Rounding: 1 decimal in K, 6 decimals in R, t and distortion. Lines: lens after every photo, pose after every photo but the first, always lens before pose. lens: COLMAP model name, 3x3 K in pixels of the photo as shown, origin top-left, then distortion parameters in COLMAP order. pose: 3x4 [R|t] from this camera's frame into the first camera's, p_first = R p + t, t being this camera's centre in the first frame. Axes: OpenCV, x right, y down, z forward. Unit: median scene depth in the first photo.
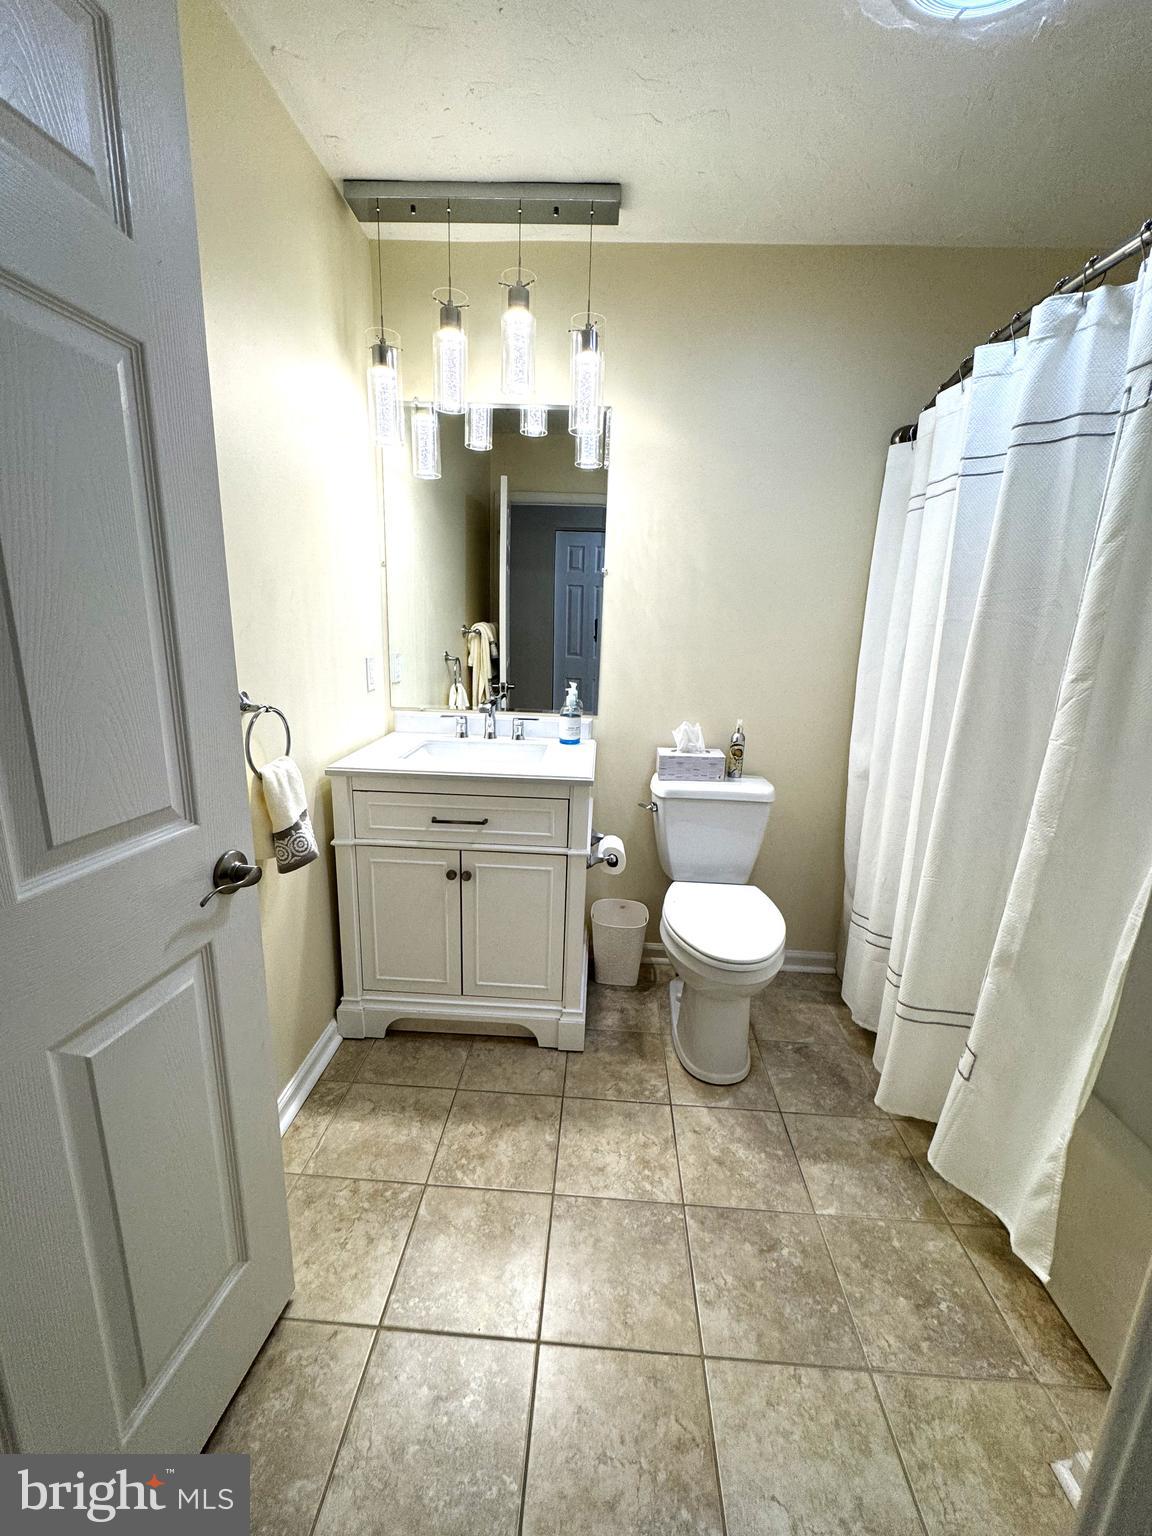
lens RADIAL K [[616.7, 0, 574.9], [0, 616.7, 766.0], [0, 0, 1]] dist [-0.006495, 0.001000]
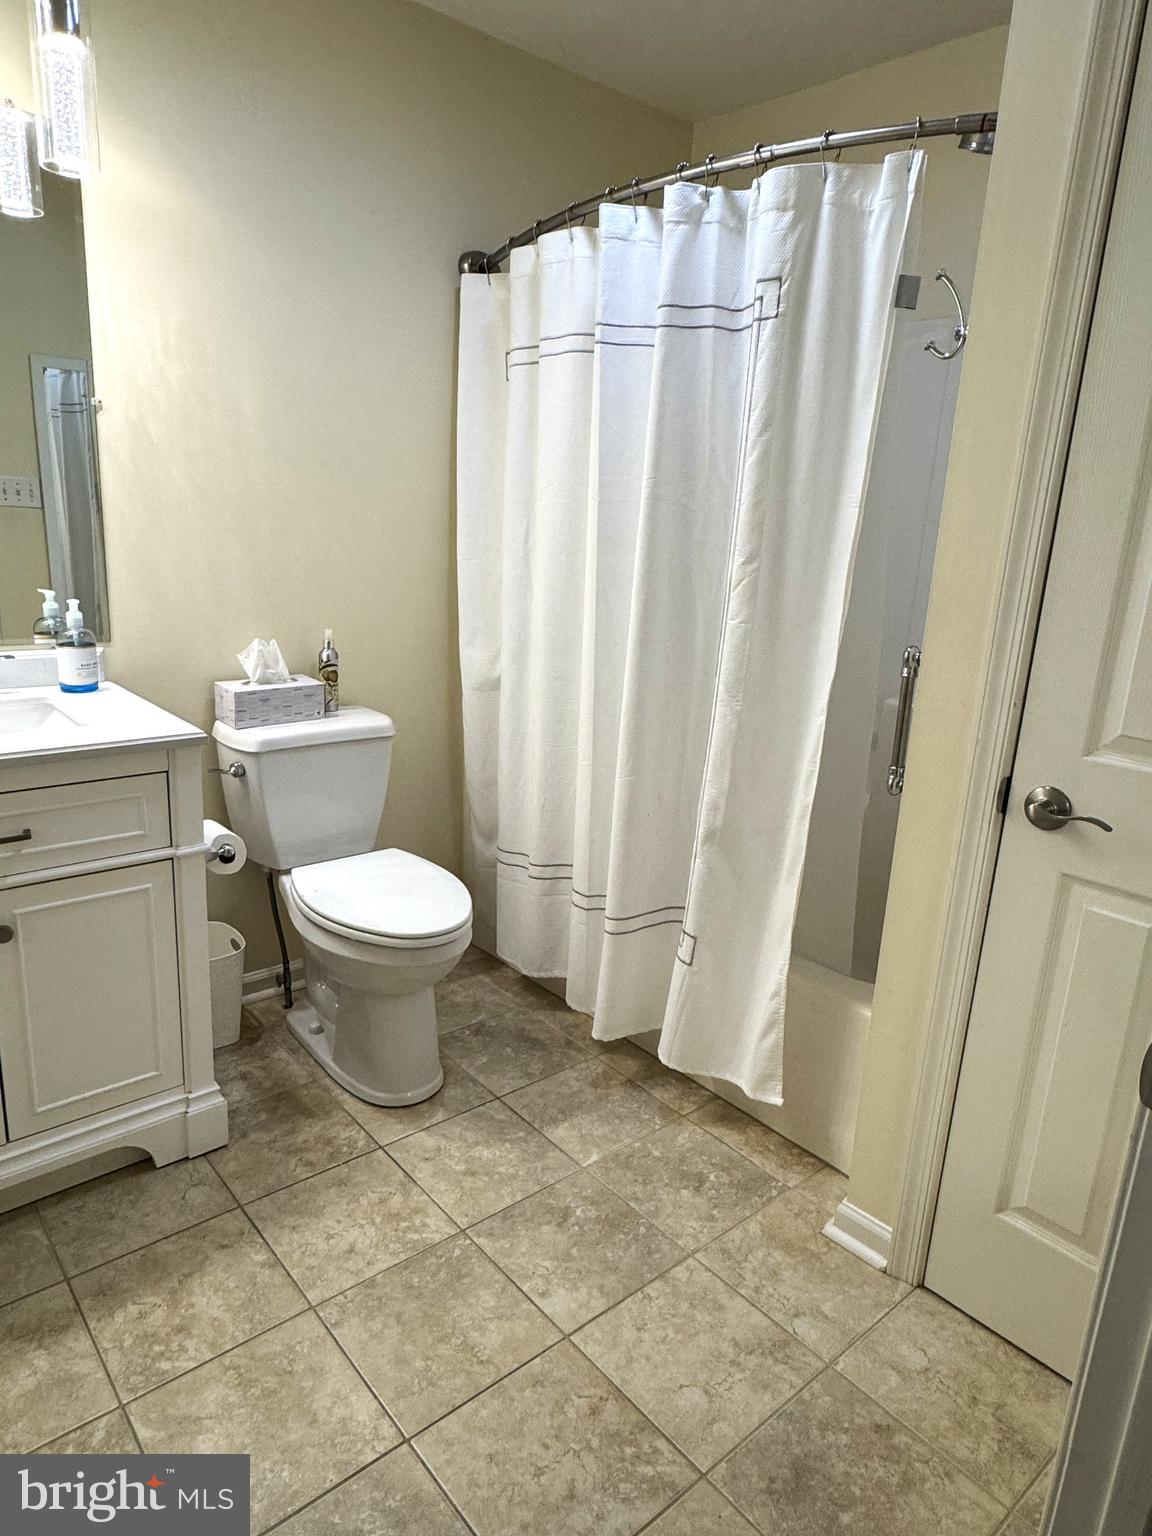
lens RADIAL K [[980.1, 0, 576.5], [0, 980.1, 769.9], [0, 0, 1]] dist [-0.011776, 0.003335]
pose [[0.719555, -0.171442, 0.672940, -0.446035], [0.128250, 0.985184, 0.113857, -0.010123], [-0.682490, 0.004378, 0.730882, -0.041900]]
